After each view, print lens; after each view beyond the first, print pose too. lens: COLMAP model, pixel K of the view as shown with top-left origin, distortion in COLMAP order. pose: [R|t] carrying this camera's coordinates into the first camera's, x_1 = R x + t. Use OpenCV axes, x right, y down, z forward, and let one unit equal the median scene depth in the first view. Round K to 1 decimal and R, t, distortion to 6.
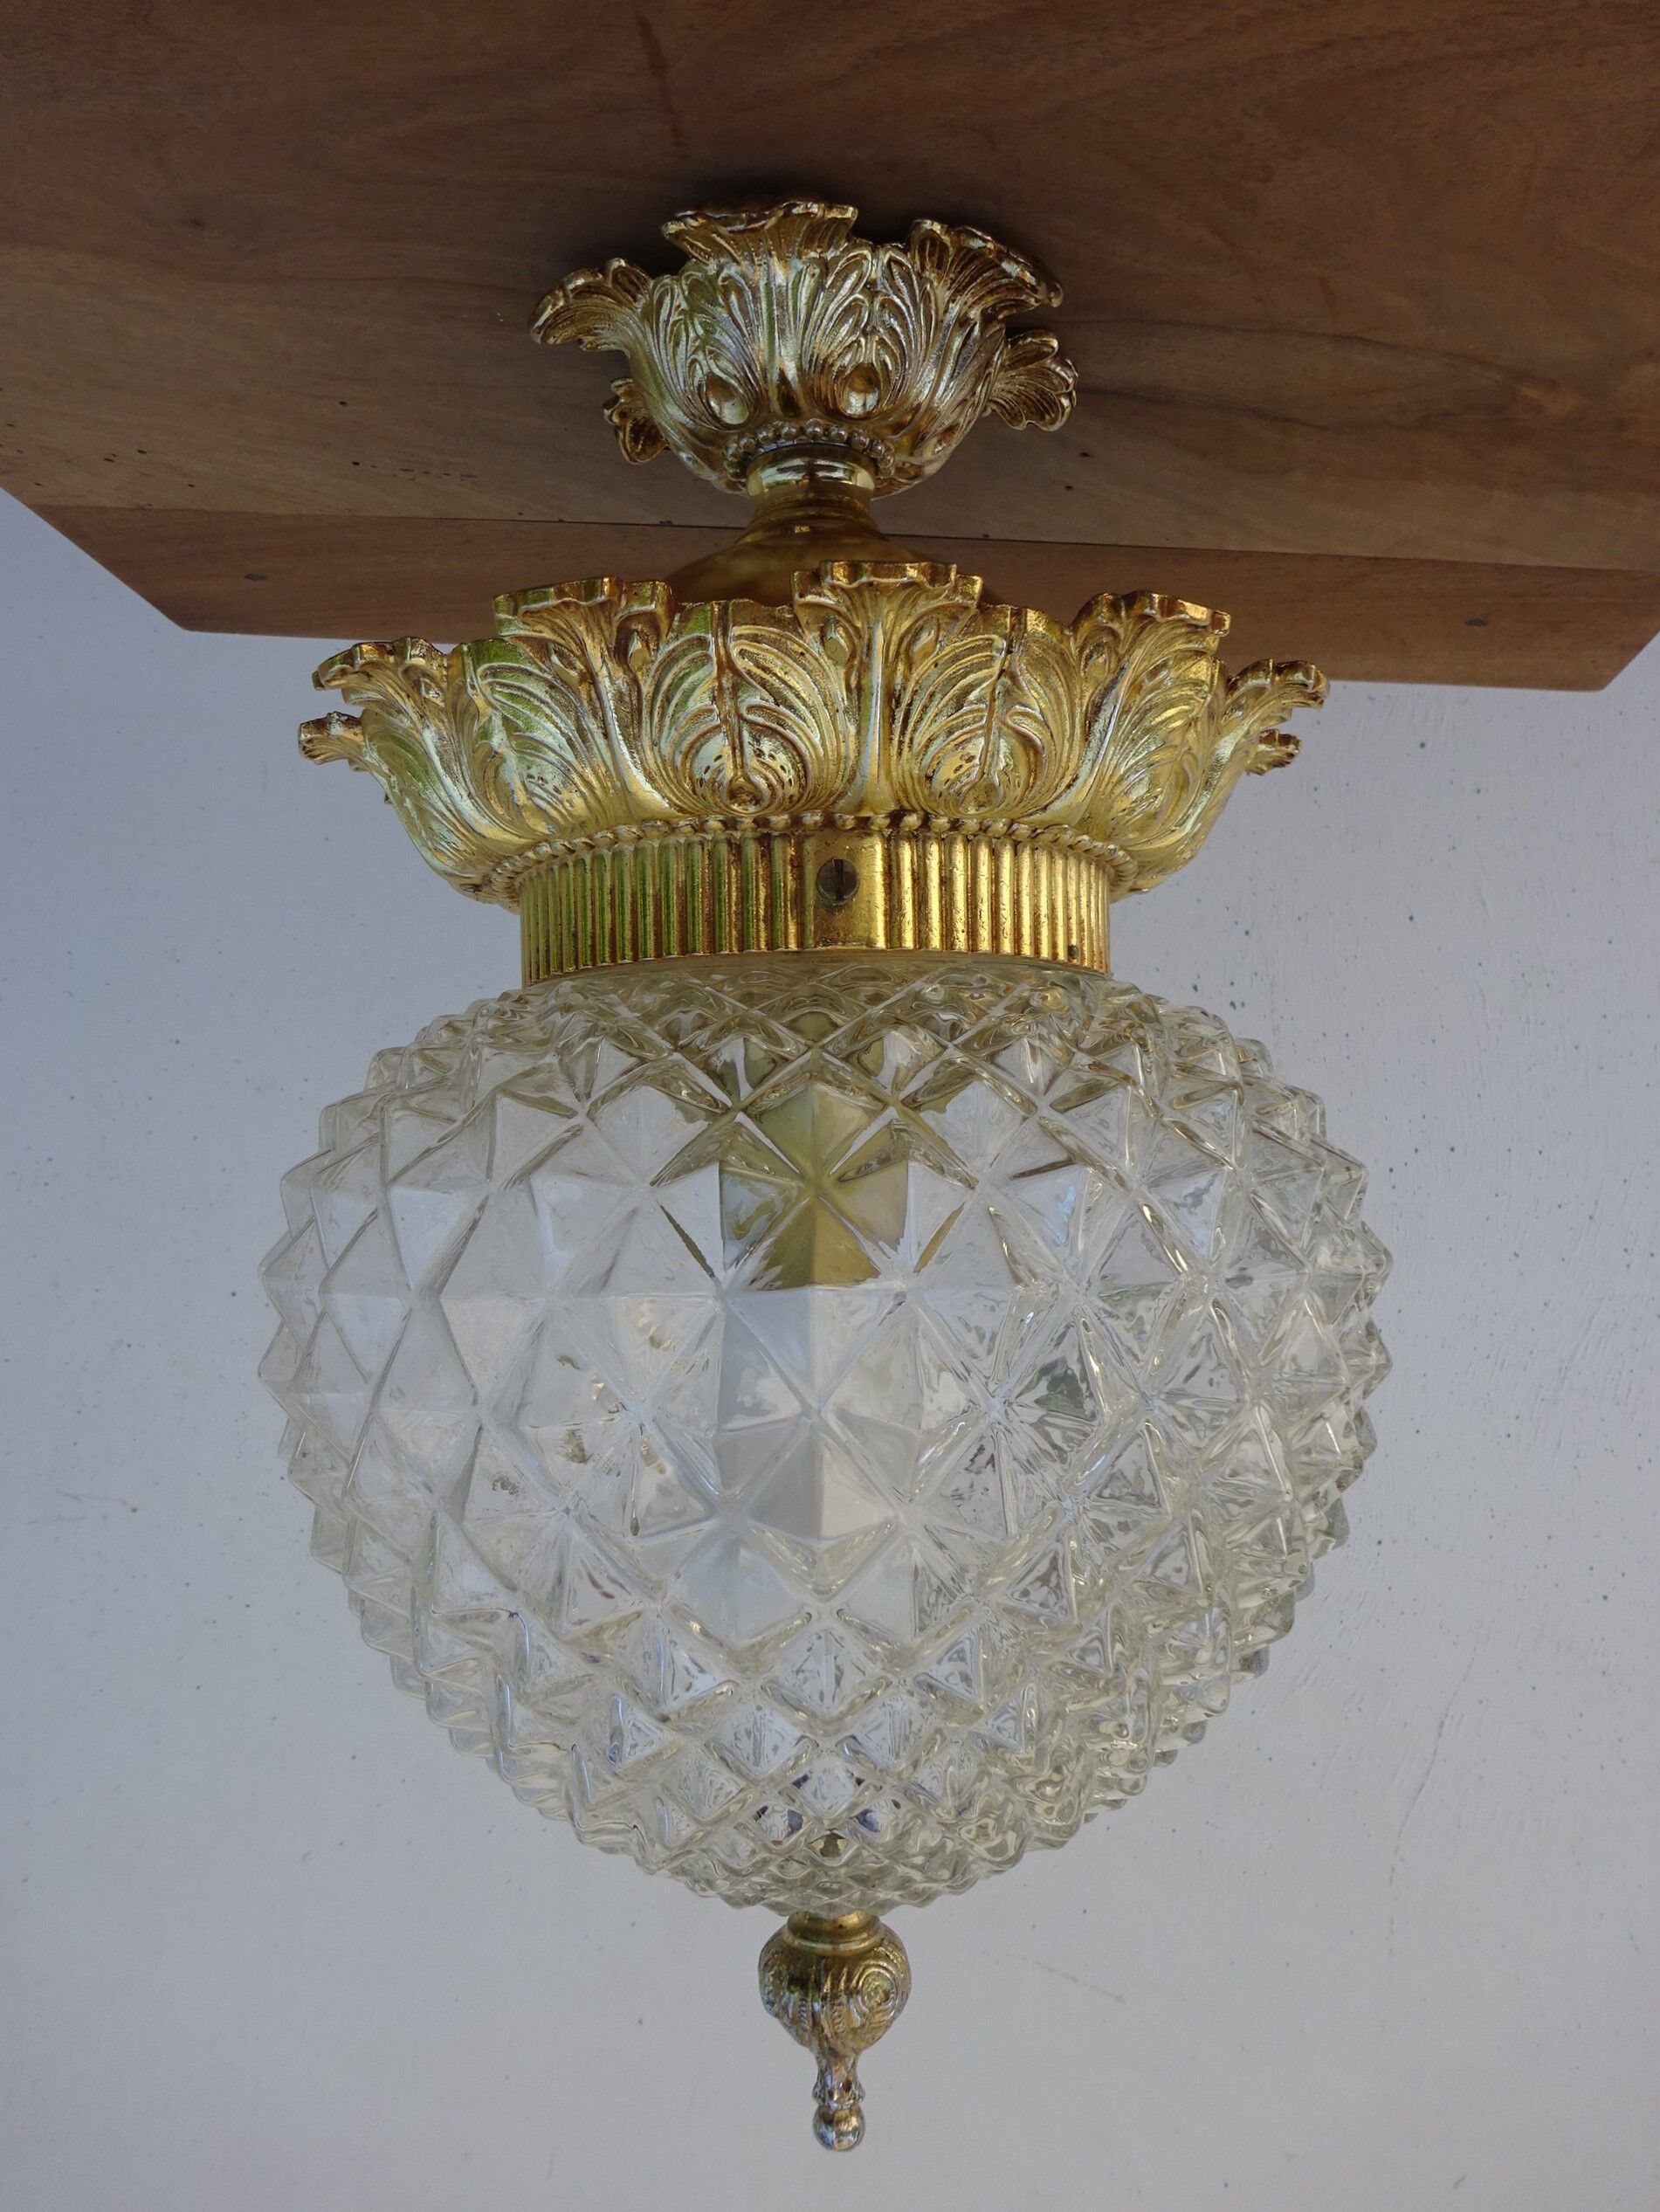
lens RADIAL K [[1592.6, 0, 830.0], [0, 1592.6, 1106.0], [0, 0, 1]] dist [0.025379, -0.044260]
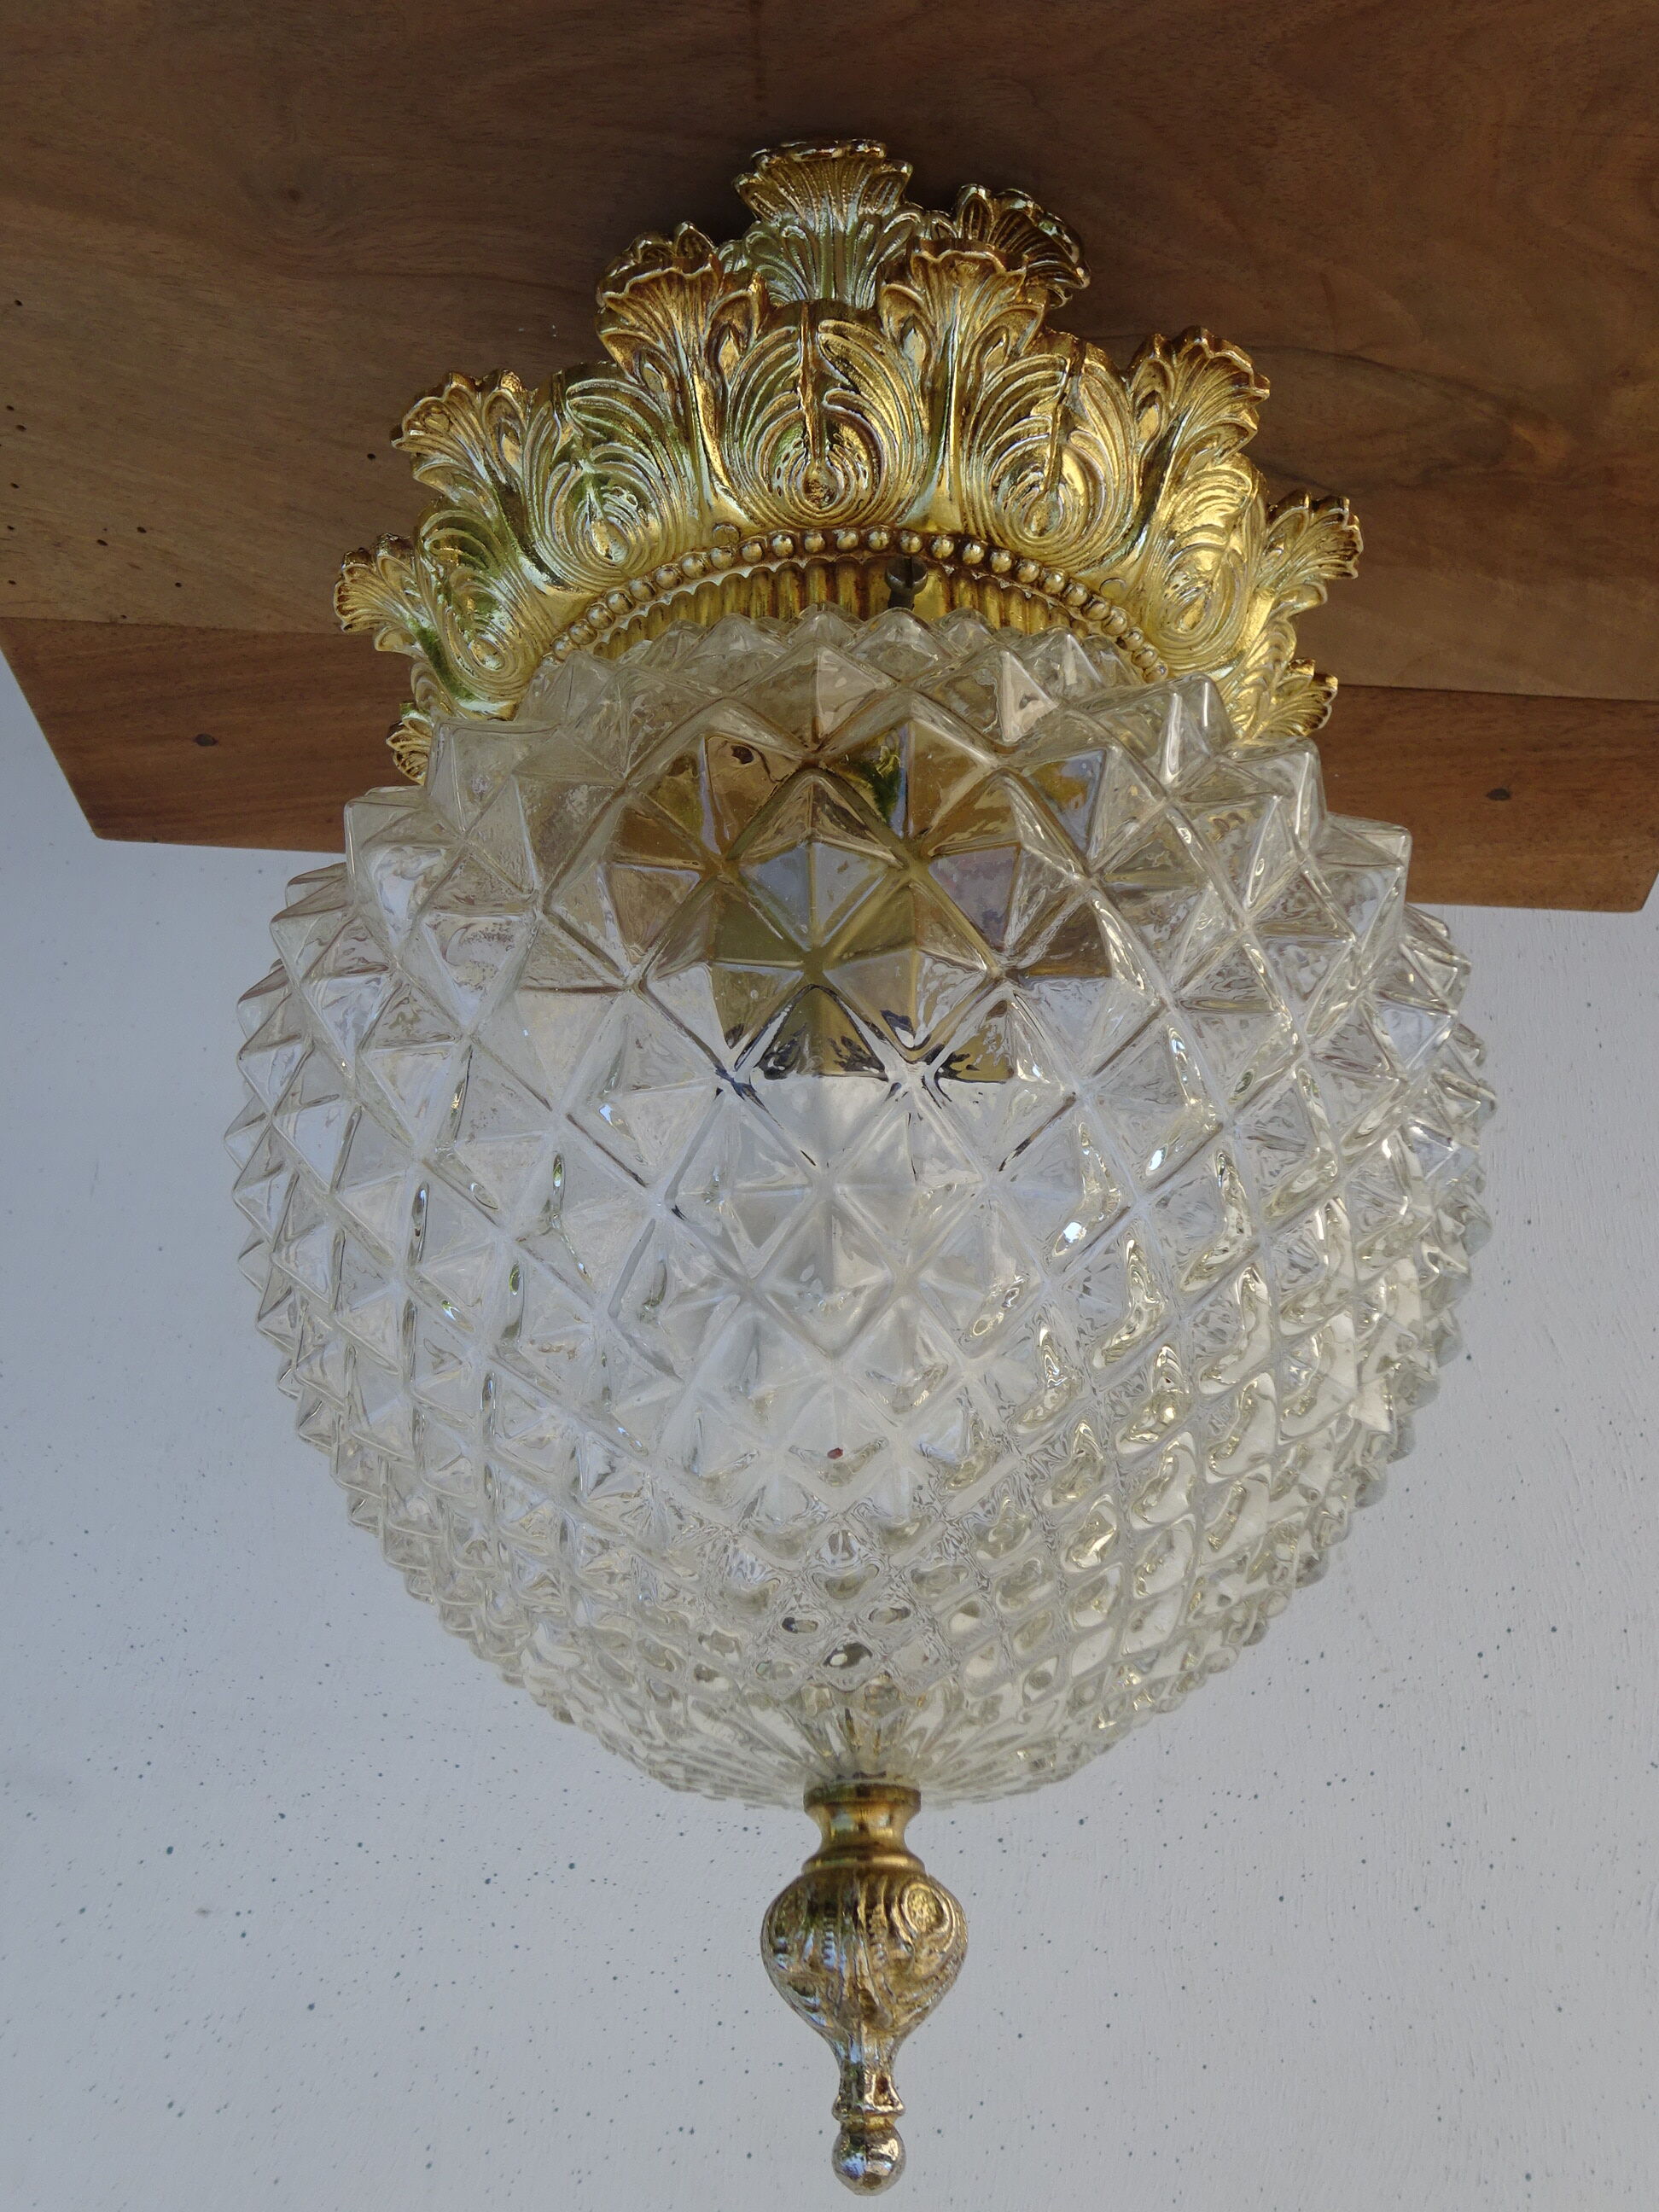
lens RADIAL K [[2048.3, 0, 829.5], [0, 2048.3, 1106.0], [0, 0, 1]] dist [0.007567, 0.001450]
pose [[0.998014, 0.041030, 0.047798, -0.078873], [-0.018111, 0.913638, -0.406125, 0.598023], [-0.060333, 0.404453, 0.912567, -0.044456]]
